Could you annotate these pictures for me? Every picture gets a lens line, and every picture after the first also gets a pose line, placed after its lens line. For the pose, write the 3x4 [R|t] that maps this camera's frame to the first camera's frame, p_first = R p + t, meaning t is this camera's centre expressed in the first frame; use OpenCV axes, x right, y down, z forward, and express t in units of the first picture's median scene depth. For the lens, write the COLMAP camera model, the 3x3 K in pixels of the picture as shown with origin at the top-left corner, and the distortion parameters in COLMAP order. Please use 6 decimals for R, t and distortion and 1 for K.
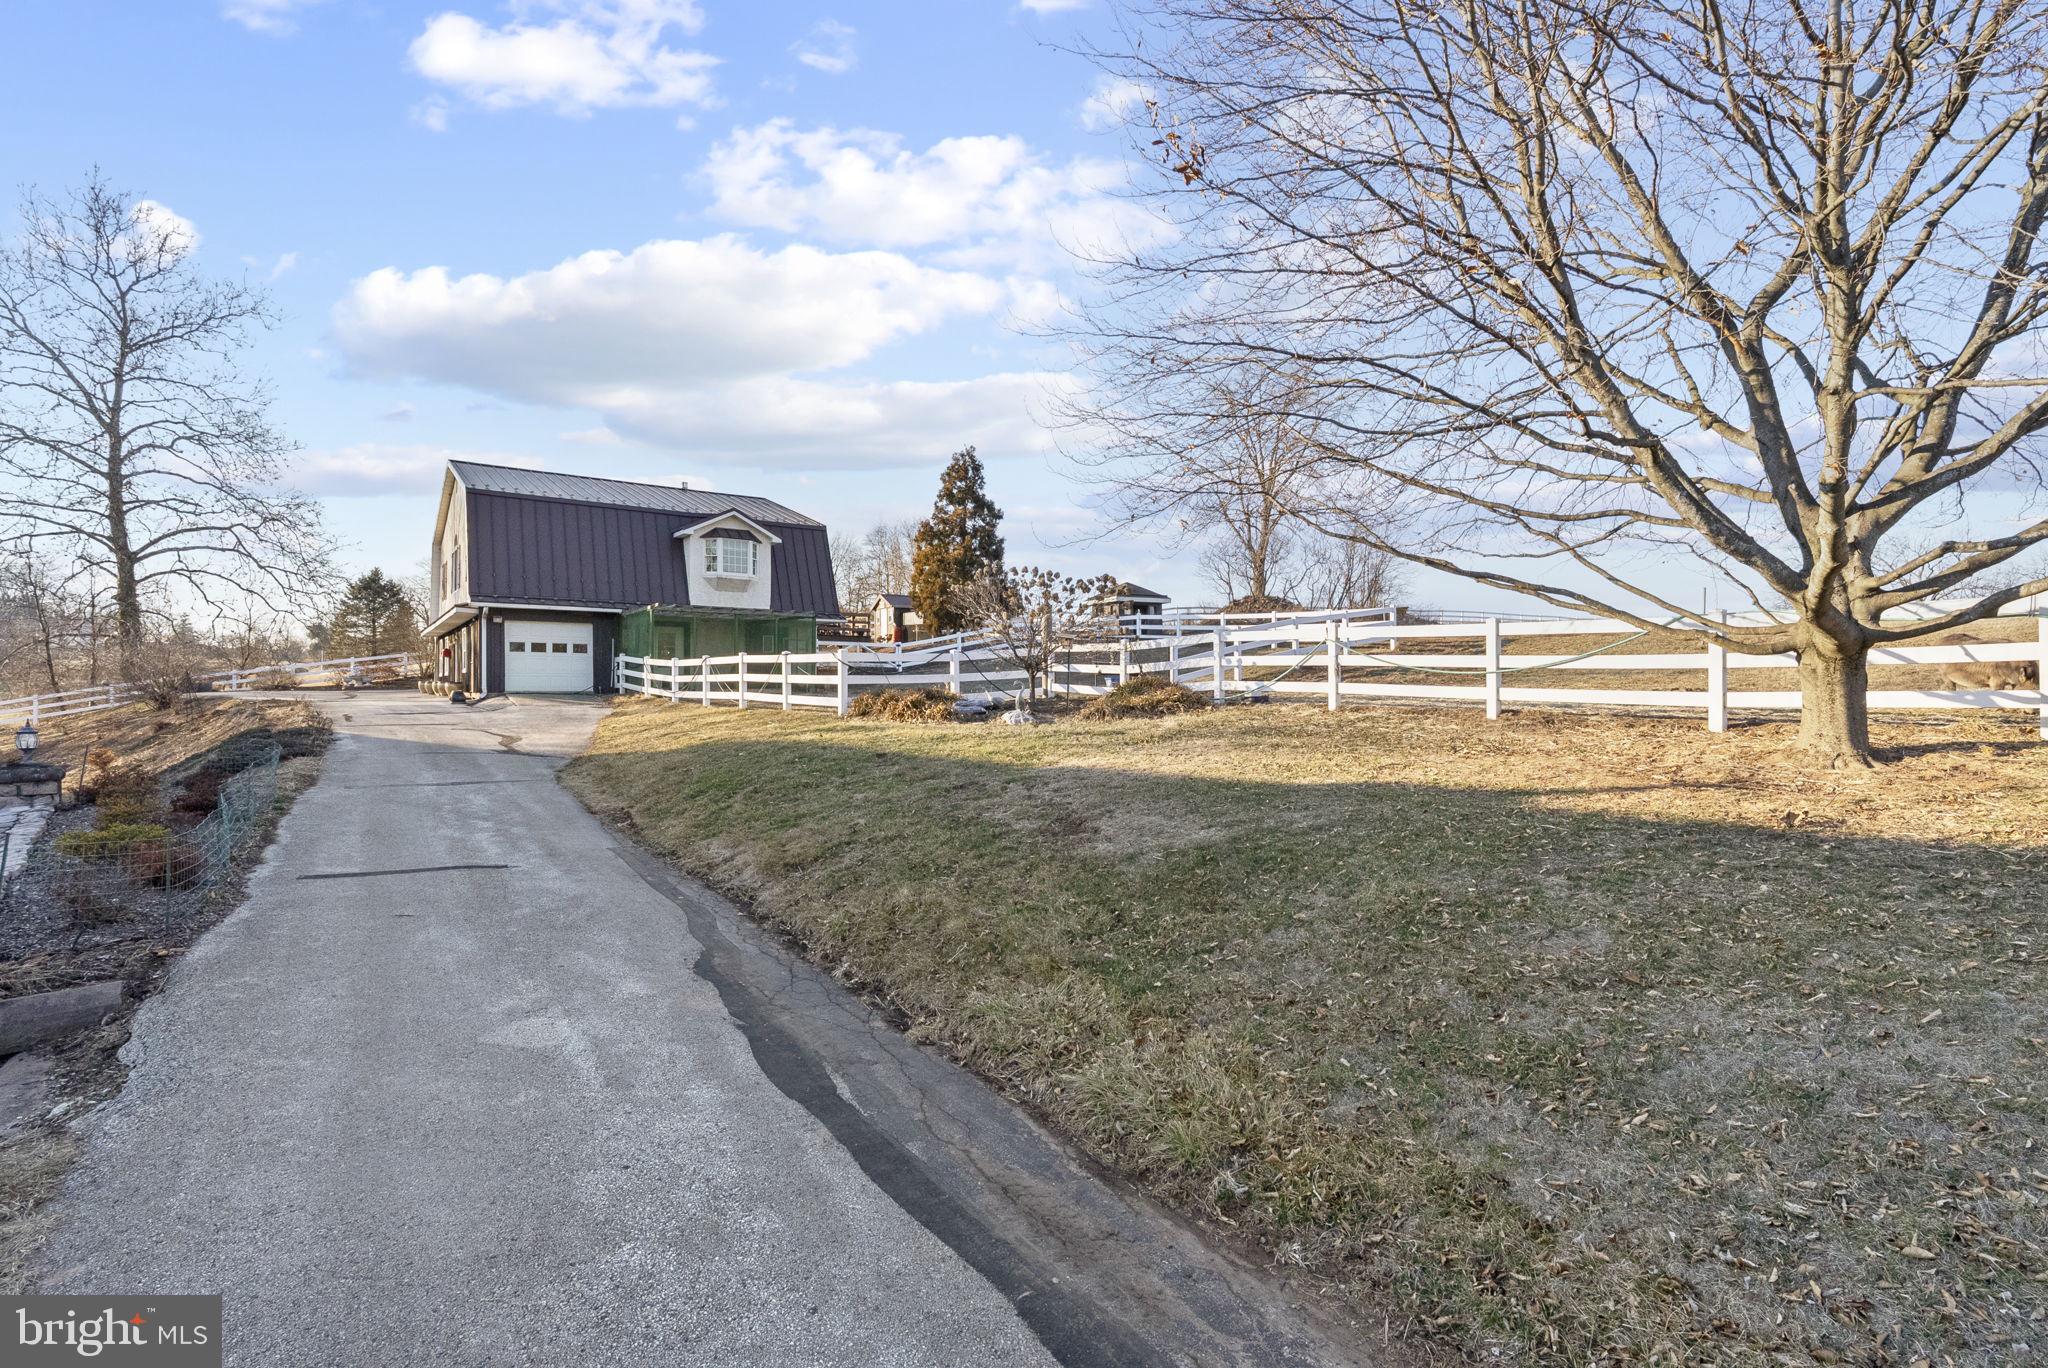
lens RADIAL K [[948.7, 0, 1029.6], [0, 948.7, 687.6], [0, 0, 1]] dist [-0.002384, 0.002024]
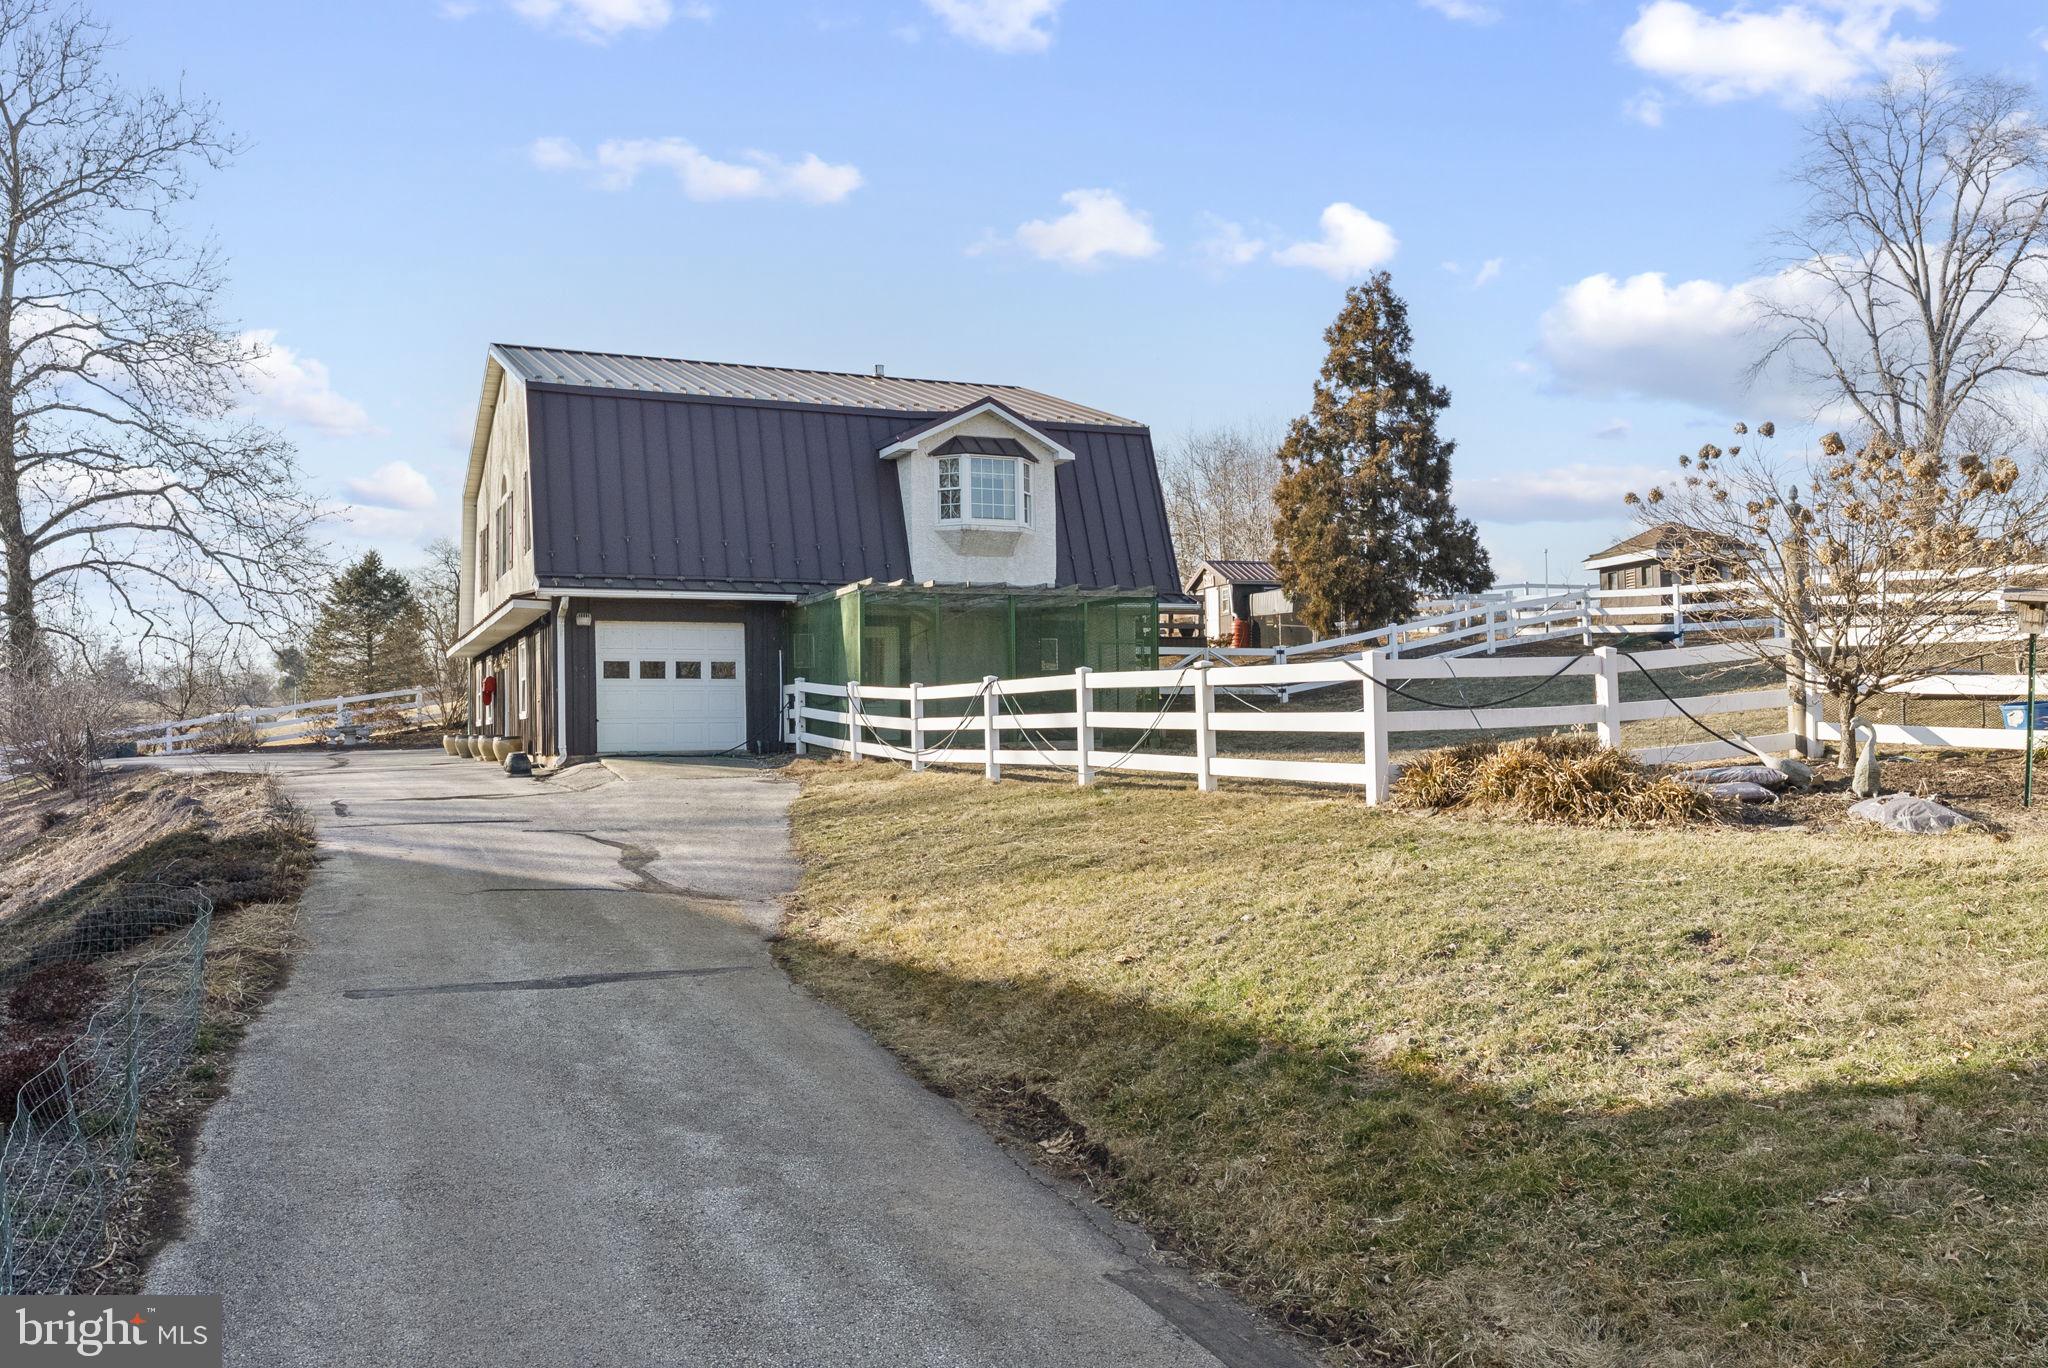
lens RADIAL K [[1557.6, 0, 1021.6], [0, 1557.6, 696.2], [0, 0, 1]] dist [0.007419, -0.001254]
pose [[0.978861, -0.019789, -0.203567, -0.098469], [0.015517, 0.999625, -0.022561, -0.003040], [0.203937, 0.018925, 0.978801, 0.131294]]
